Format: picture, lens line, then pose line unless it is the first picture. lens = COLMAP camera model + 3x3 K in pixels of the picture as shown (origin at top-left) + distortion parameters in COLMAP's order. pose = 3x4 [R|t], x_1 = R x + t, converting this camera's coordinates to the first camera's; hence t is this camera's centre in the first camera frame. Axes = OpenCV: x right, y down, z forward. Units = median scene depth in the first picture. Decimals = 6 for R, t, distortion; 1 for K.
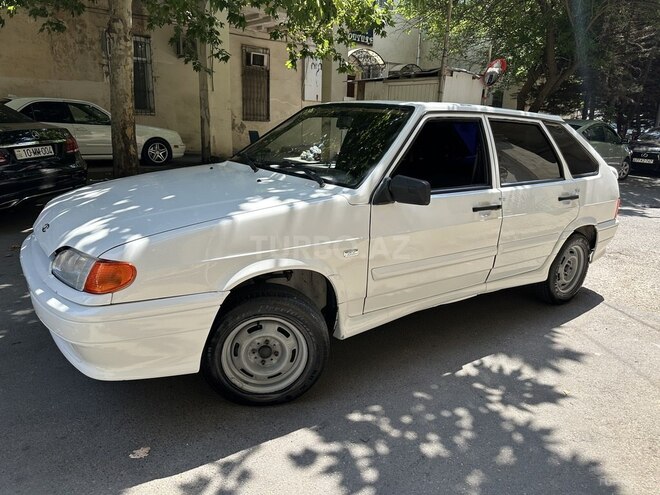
lens RADIAL K [[463.4, 0, 328.3], [0, 463.4, 246.7], [0, 0, 1]] dist [0.009805, -0.004400]
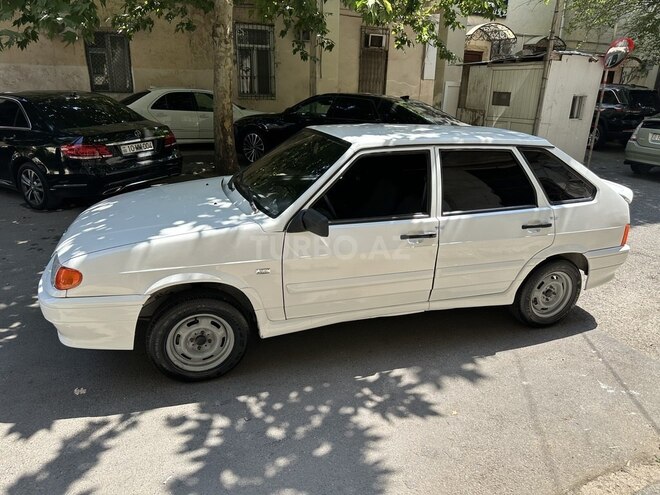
lens RADIAL K [[463.4, 0, 324.9], [0, 463.4, 249.2], [0, 0, 1]] dist [0.009805, -0.004400]
pose [[0.957764, 0.084114, -0.274979, 0.402758], [-0.068195, 0.995422, 0.066964, -0.101420], [0.279353, -0.045383, 0.959115, -0.105067]]
